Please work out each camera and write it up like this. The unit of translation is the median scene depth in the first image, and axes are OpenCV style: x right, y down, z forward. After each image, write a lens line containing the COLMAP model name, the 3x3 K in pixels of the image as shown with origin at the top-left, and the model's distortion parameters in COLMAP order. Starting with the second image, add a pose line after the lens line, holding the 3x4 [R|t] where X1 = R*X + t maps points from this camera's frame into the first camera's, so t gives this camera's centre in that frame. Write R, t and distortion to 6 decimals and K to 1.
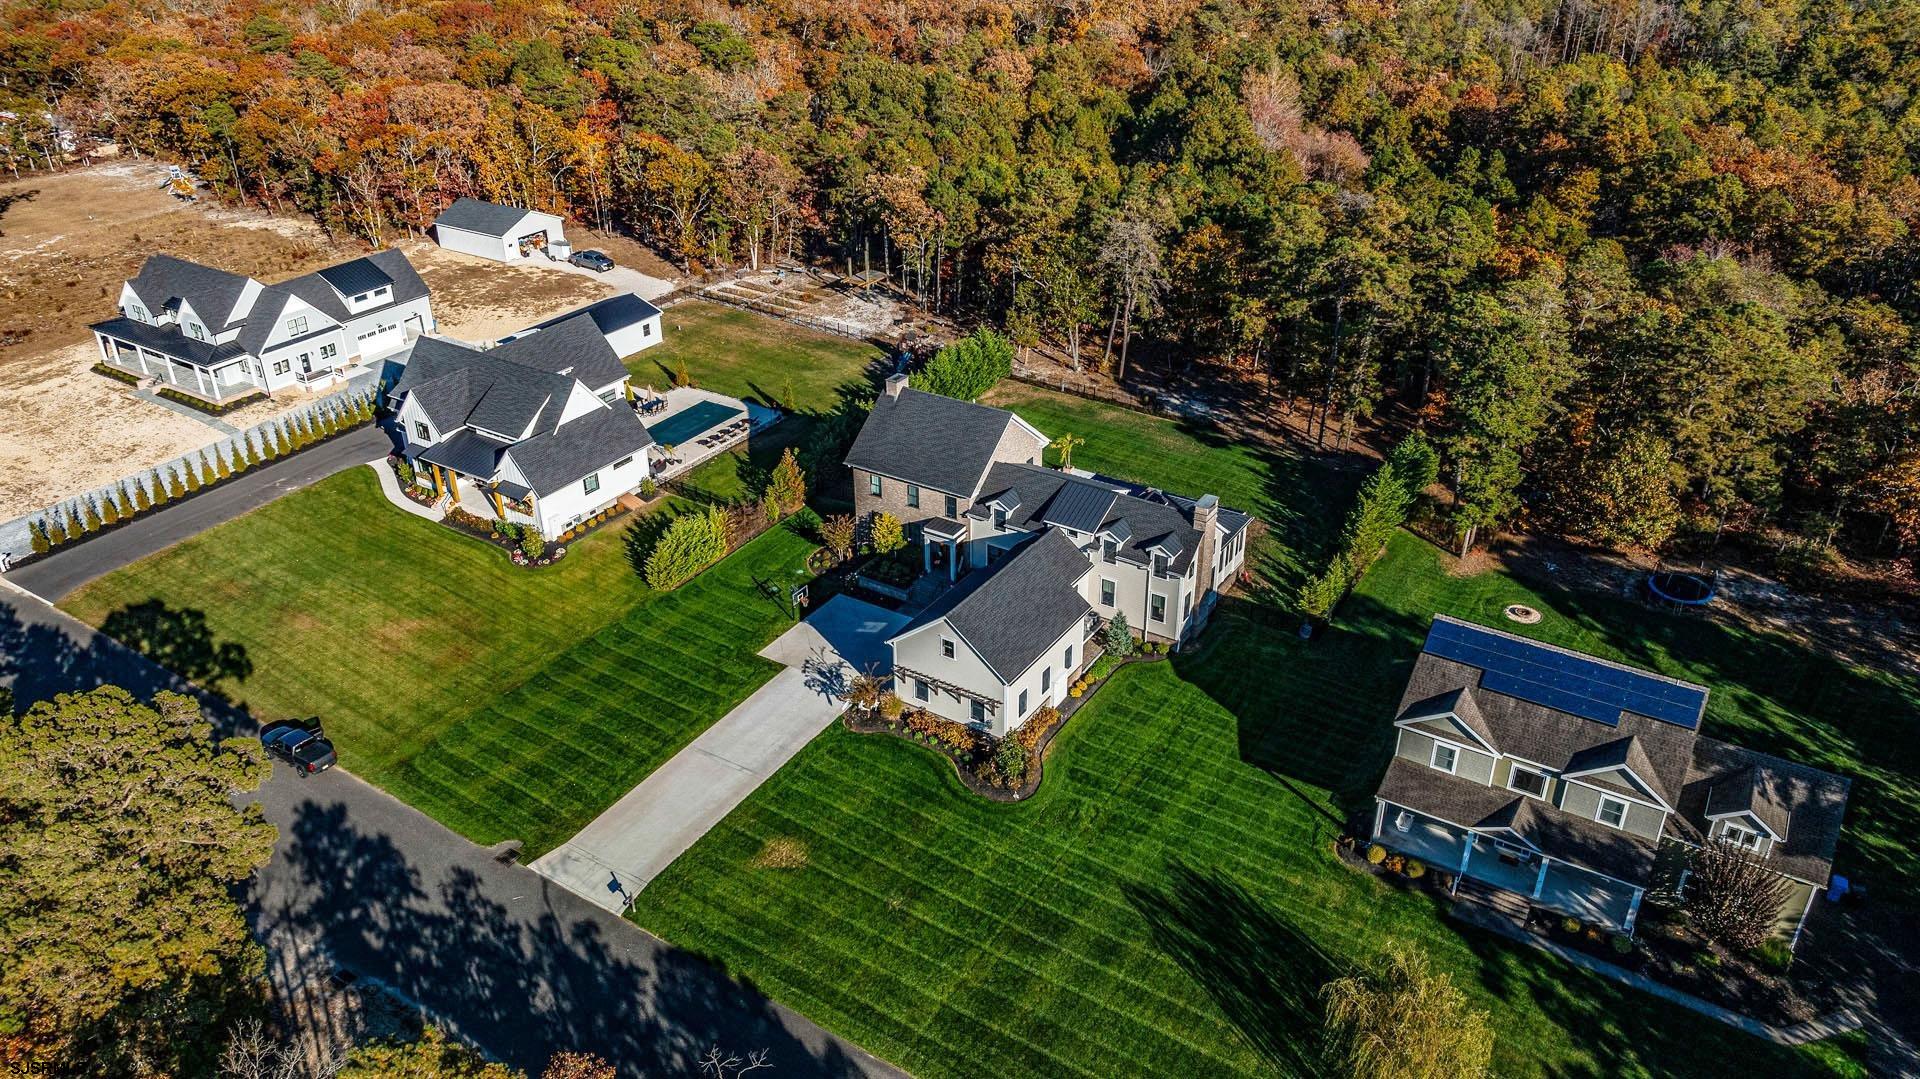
lens RADIAL K [[1350.9, 0, 960.0], [0, 1350.9, 539.5], [0, 0, 1]] dist [-0.017590, 0.003477]
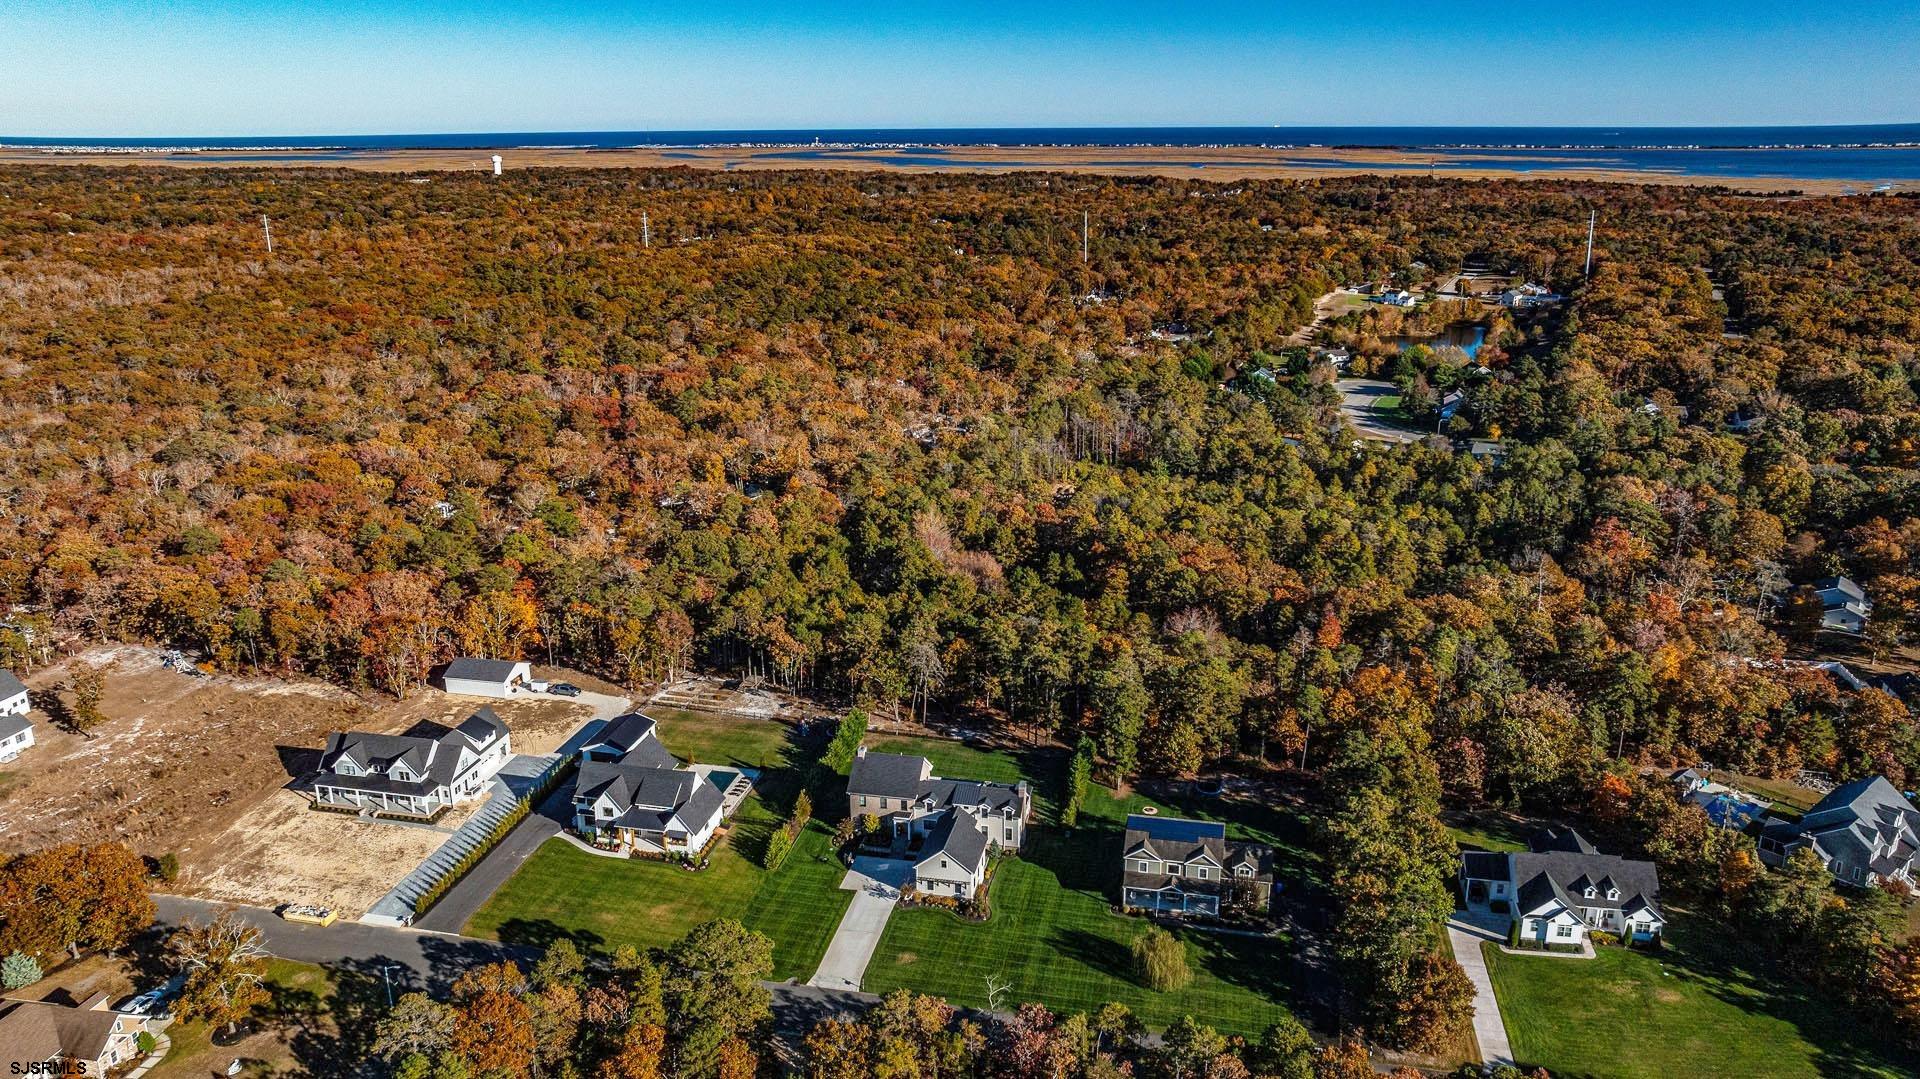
lens RADIAL K [[1350.9, 0, 960.0], [0, 1350.9, 539.5], [0, 0, 1]] dist [-0.017590, 0.003477]
pose [[0.937485, -0.101903, 0.332774, -0.553123], [0.165944, 0.971365, -0.170040, -0.050718], [-0.305917, 0.214632, 0.927549, -1.036793]]
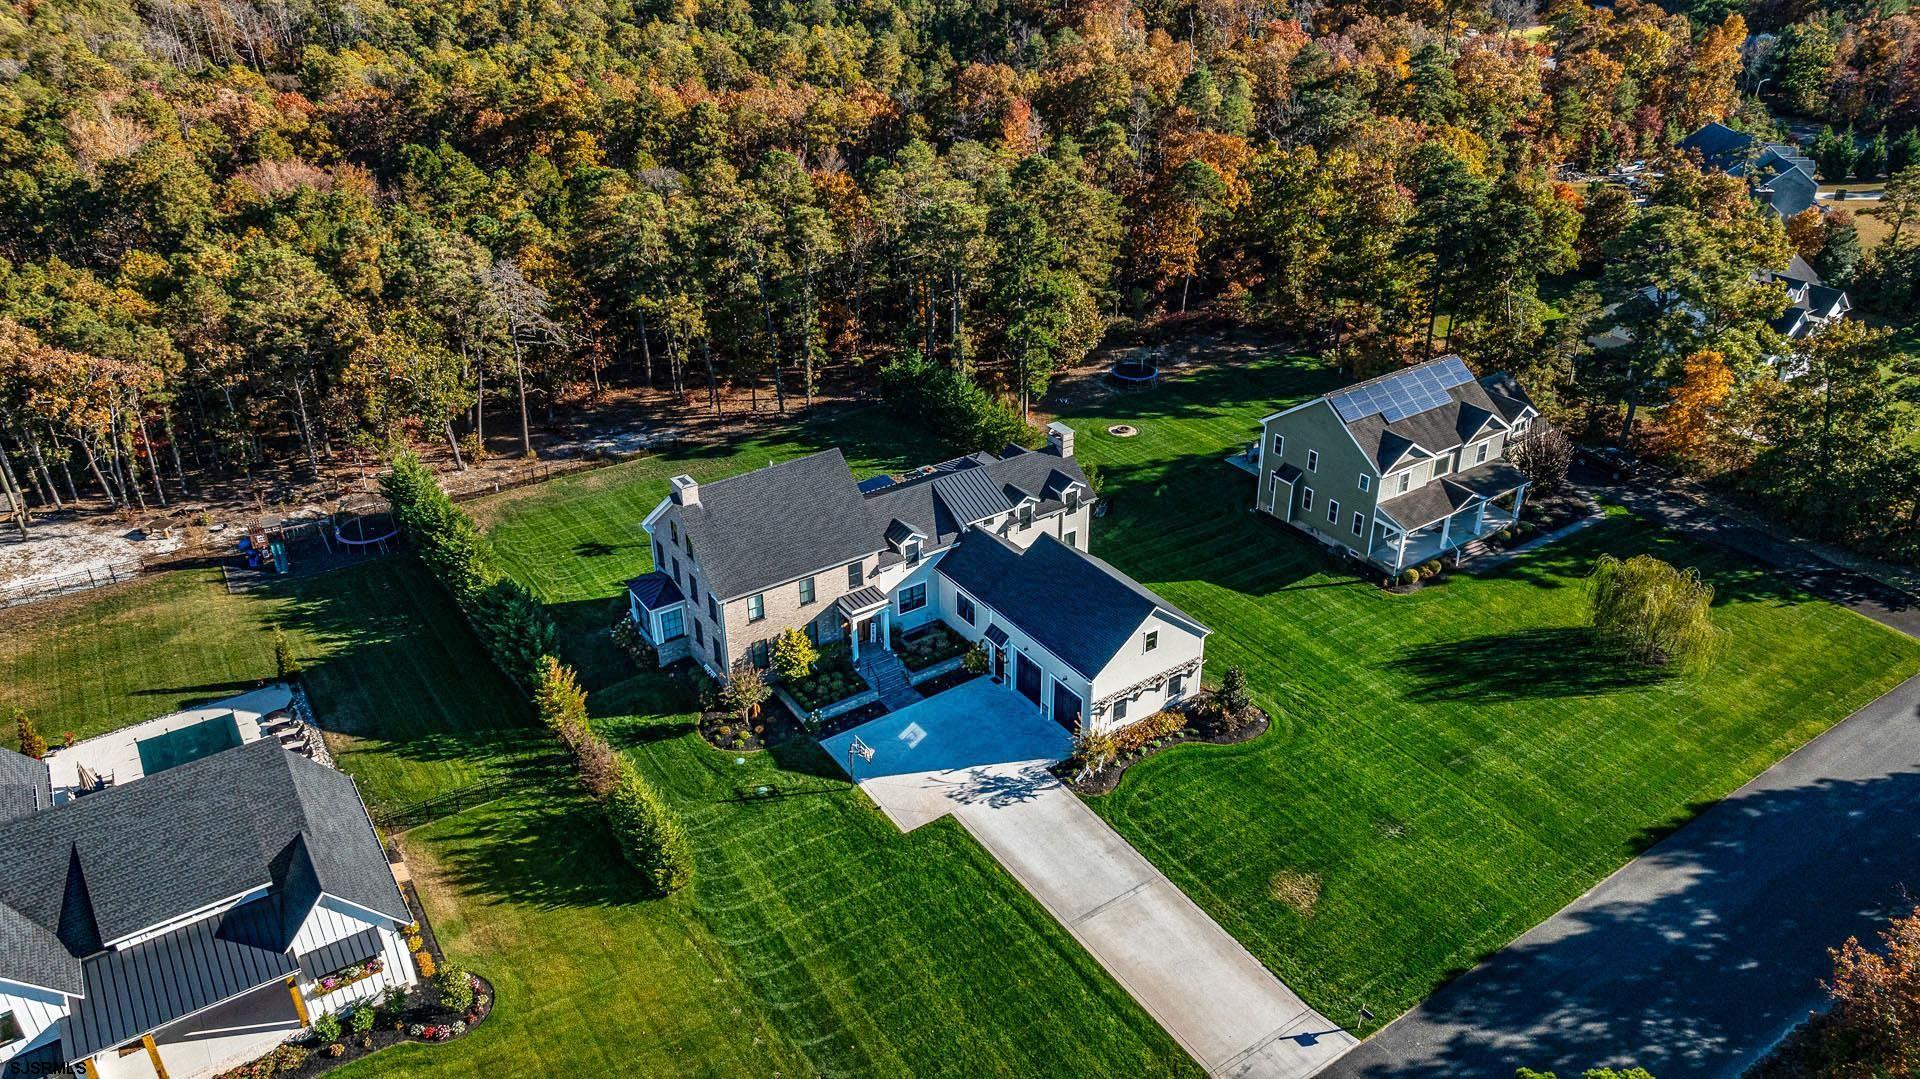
lens RADIAL K [[1350.9, 0, 960.0], [0, 1350.9, 539.5], [0, 0, 1]] dist [-0.017590, 0.003477]
pose [[0.395498, -0.436523, 0.808102, -0.598870], [0.443019, 0.861388, 0.248486, -0.205635], [-0.804559, 0.259729, 0.534065, 0.458660]]
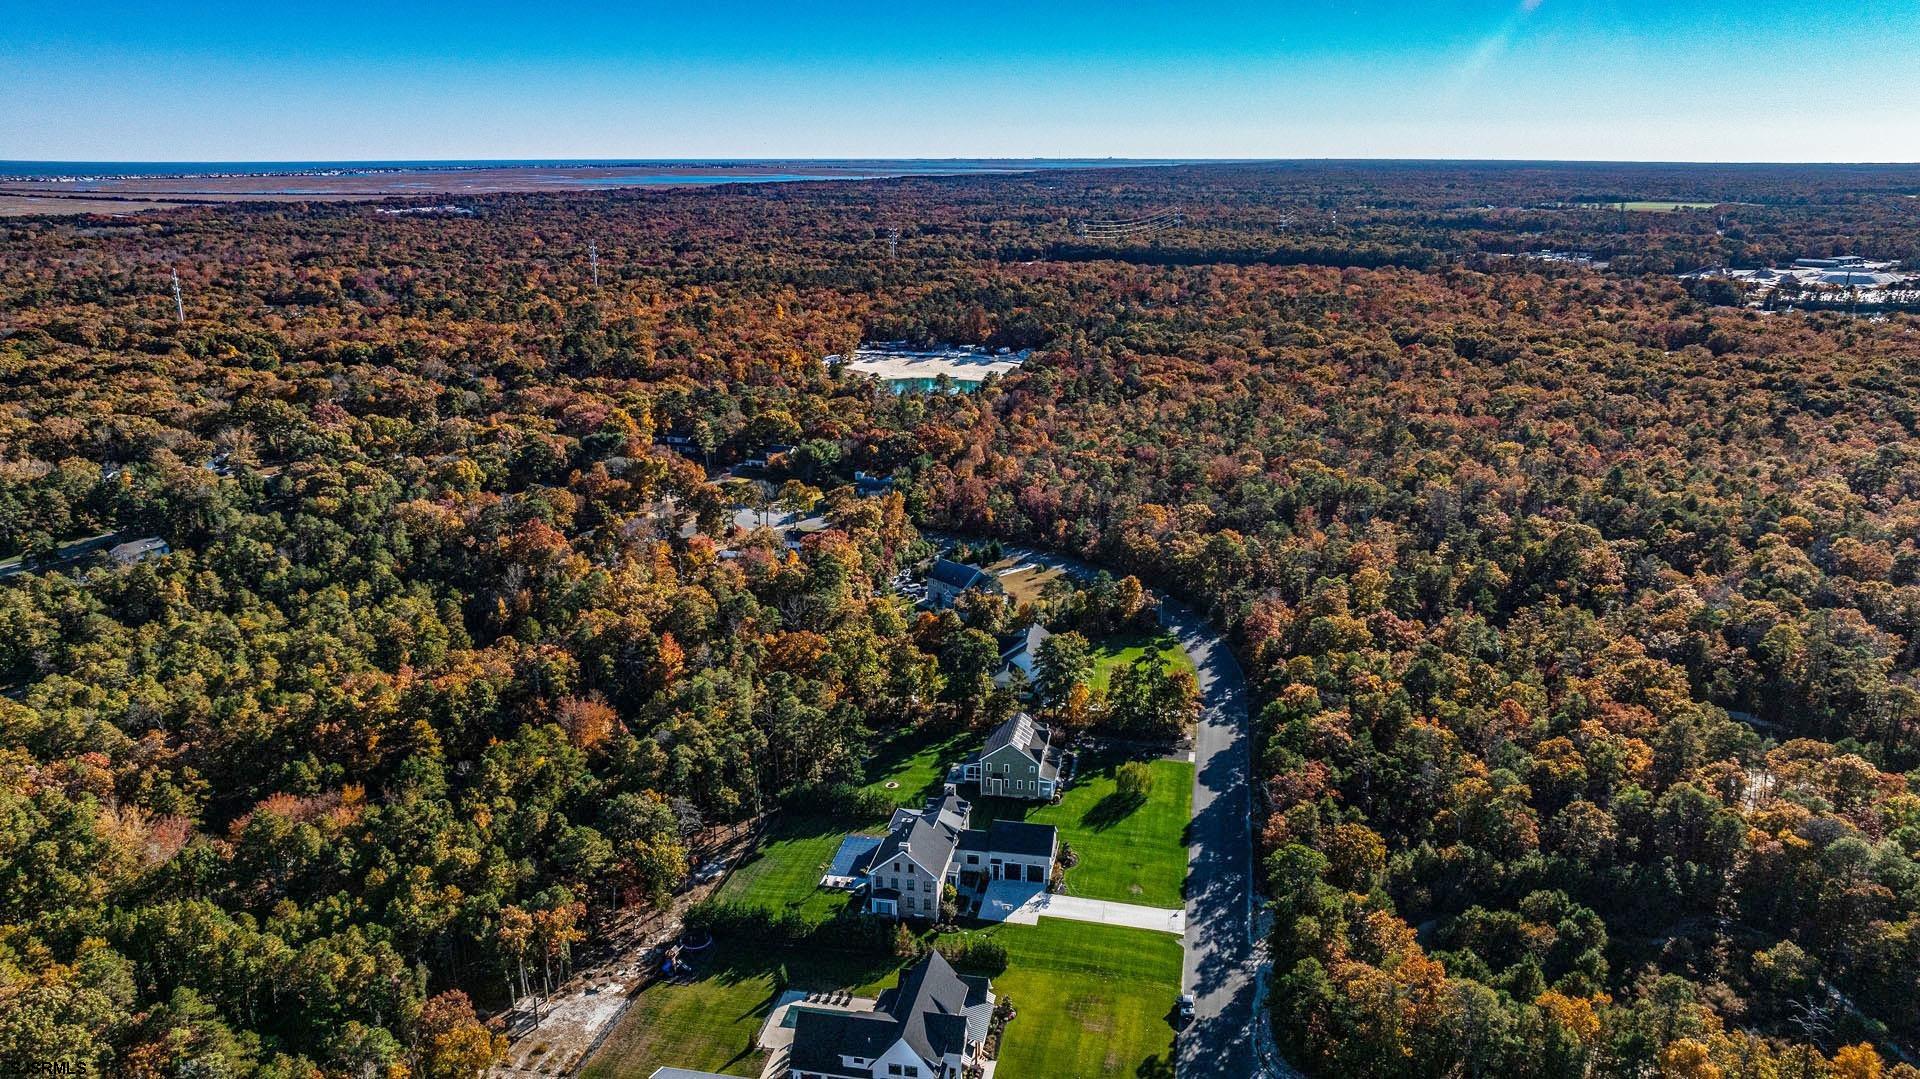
lens RADIAL K [[1350.9, 0, 960.0], [0, 1350.9, 539.5], [0, 0, 1]] dist [-0.017590, 0.003477]
pose [[-0.360921, -0.255252, 0.896985, -1.745022], [0.453583, 0.792345, 0.407984, -1.249450], [-0.814861, 0.554108, -0.170196, 0.991334]]
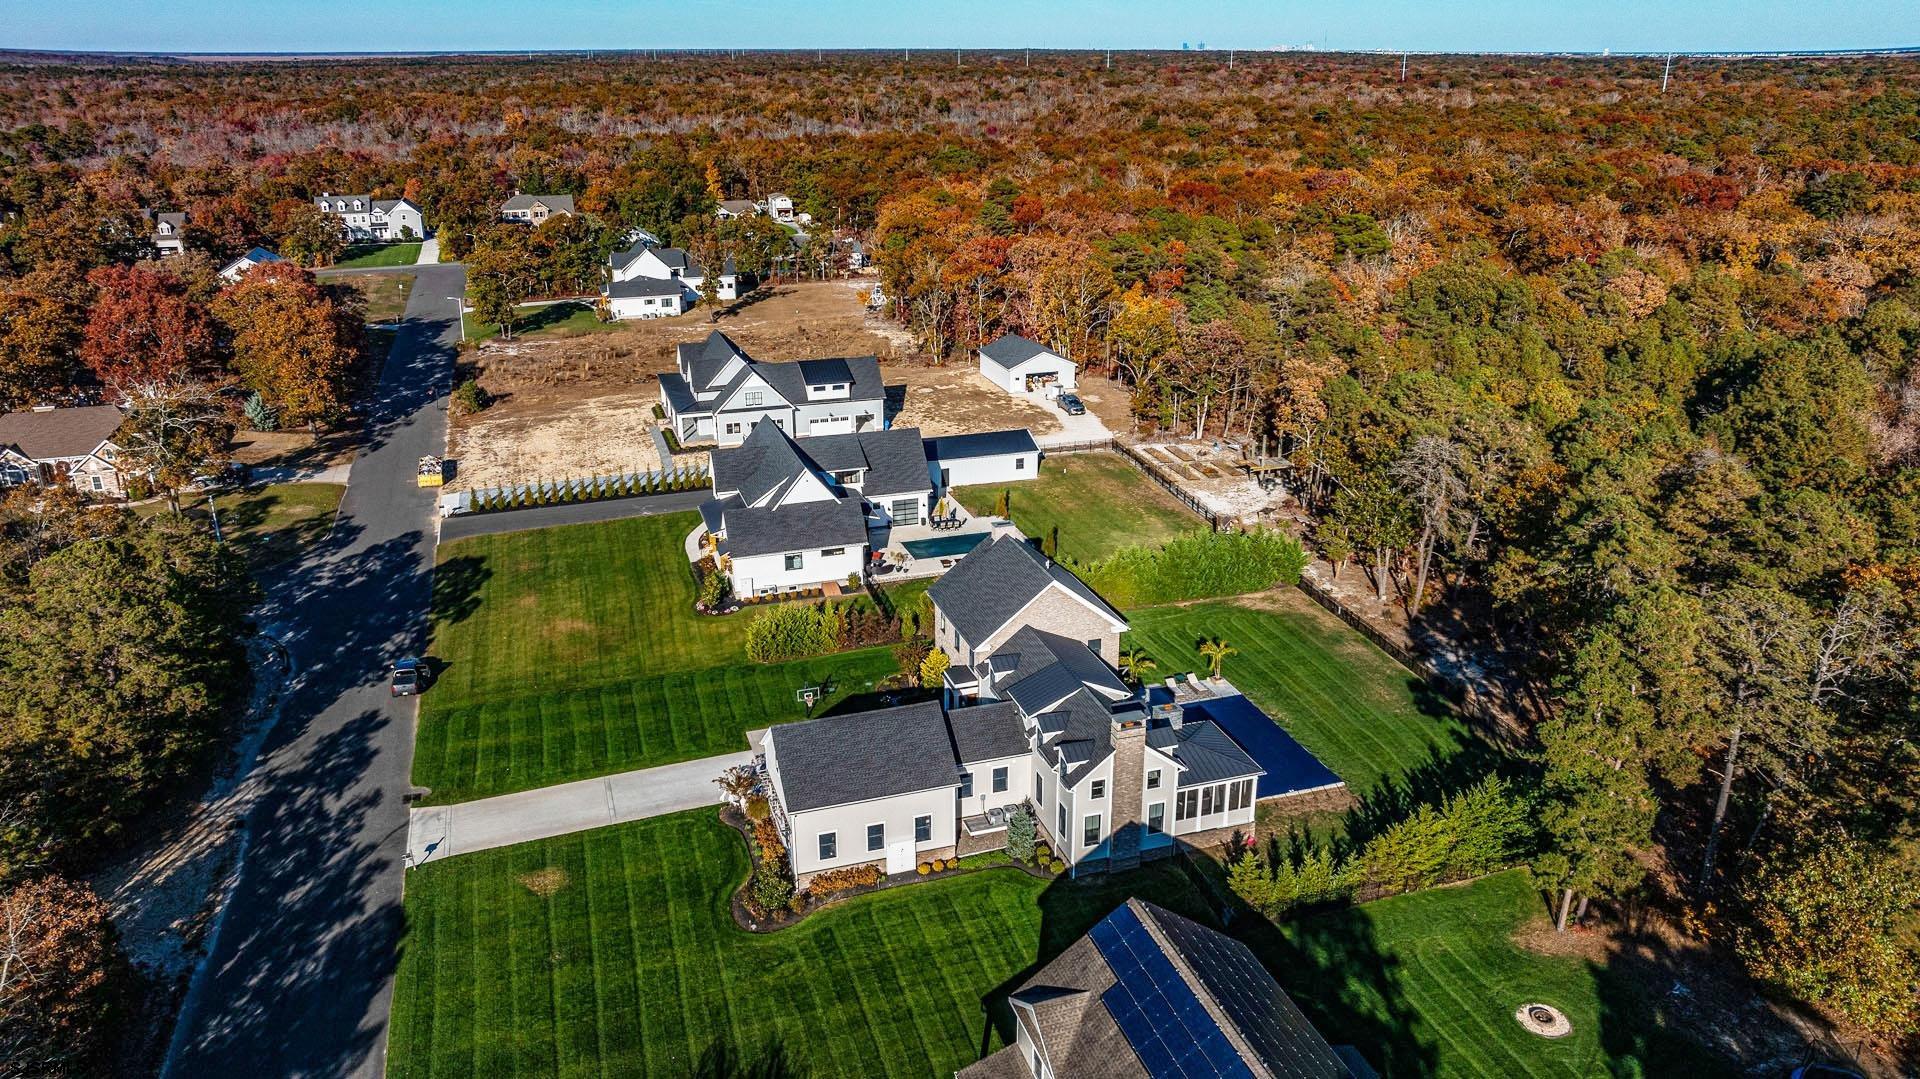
lens RADIAL K [[1346.9, 0, 960.0], [0, 1346.9, 539.5], [0, 0, 1]] dist [-0.026307, -0.001734]
pose [[0.775820, 0.223968, -0.589865, 0.492116], [-0.304877, 0.951564, -0.039687, -0.058493], [0.552406, 0.210626, 0.806526, 0.191380]]
